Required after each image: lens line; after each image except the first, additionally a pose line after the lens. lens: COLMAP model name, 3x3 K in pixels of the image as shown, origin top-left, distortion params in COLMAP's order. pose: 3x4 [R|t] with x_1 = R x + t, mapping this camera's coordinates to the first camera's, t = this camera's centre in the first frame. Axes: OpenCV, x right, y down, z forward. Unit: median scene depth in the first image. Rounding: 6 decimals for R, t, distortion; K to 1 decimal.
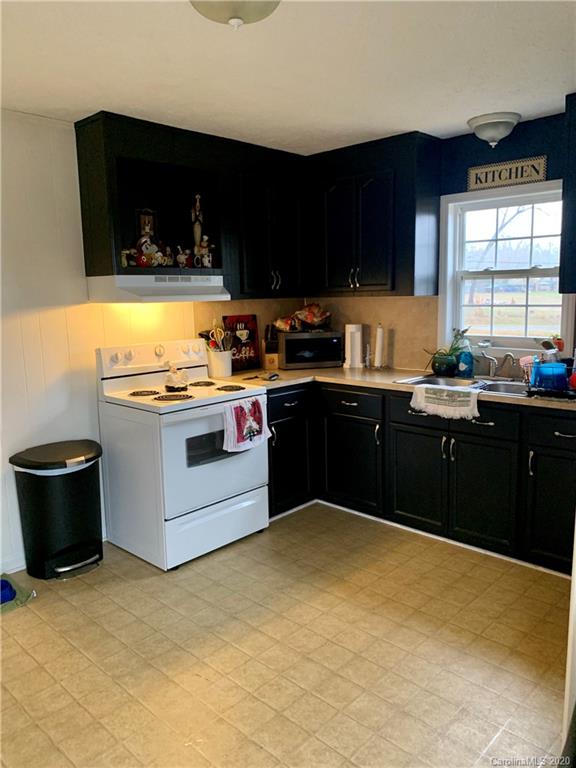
lens RADIAL K [[579.1, 0, 290.4], [0, 579.1, 385.7], [0, 0, 1]] dist [0.023382, -0.033643]
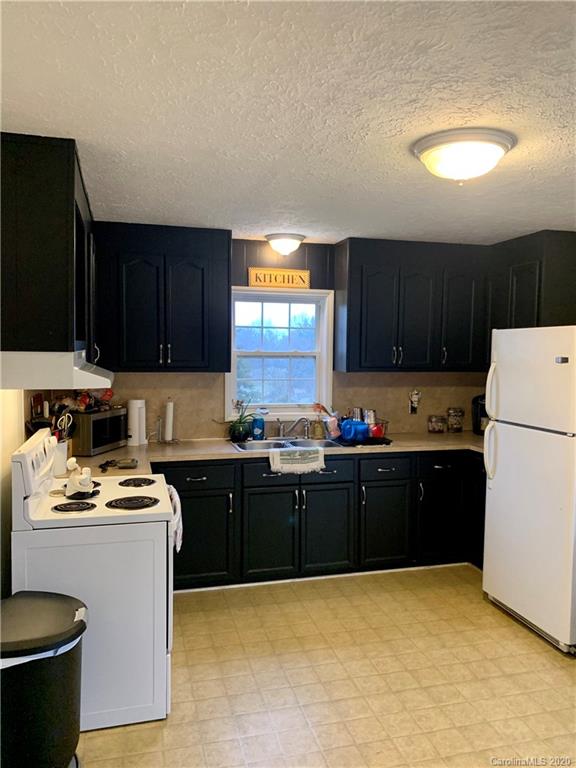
lens RADIAL K [[579.1, 0, 288.4], [0, 579.1, 381.1], [0, 0, 1]] dist [0.023382, -0.033643]
pose [[0.529204, -0.016461, 0.848335, -0.750192], [0.115727, 0.991869, -0.052946, -0.073525], [-0.840565, 0.126195, 0.526806, 0.357613]]
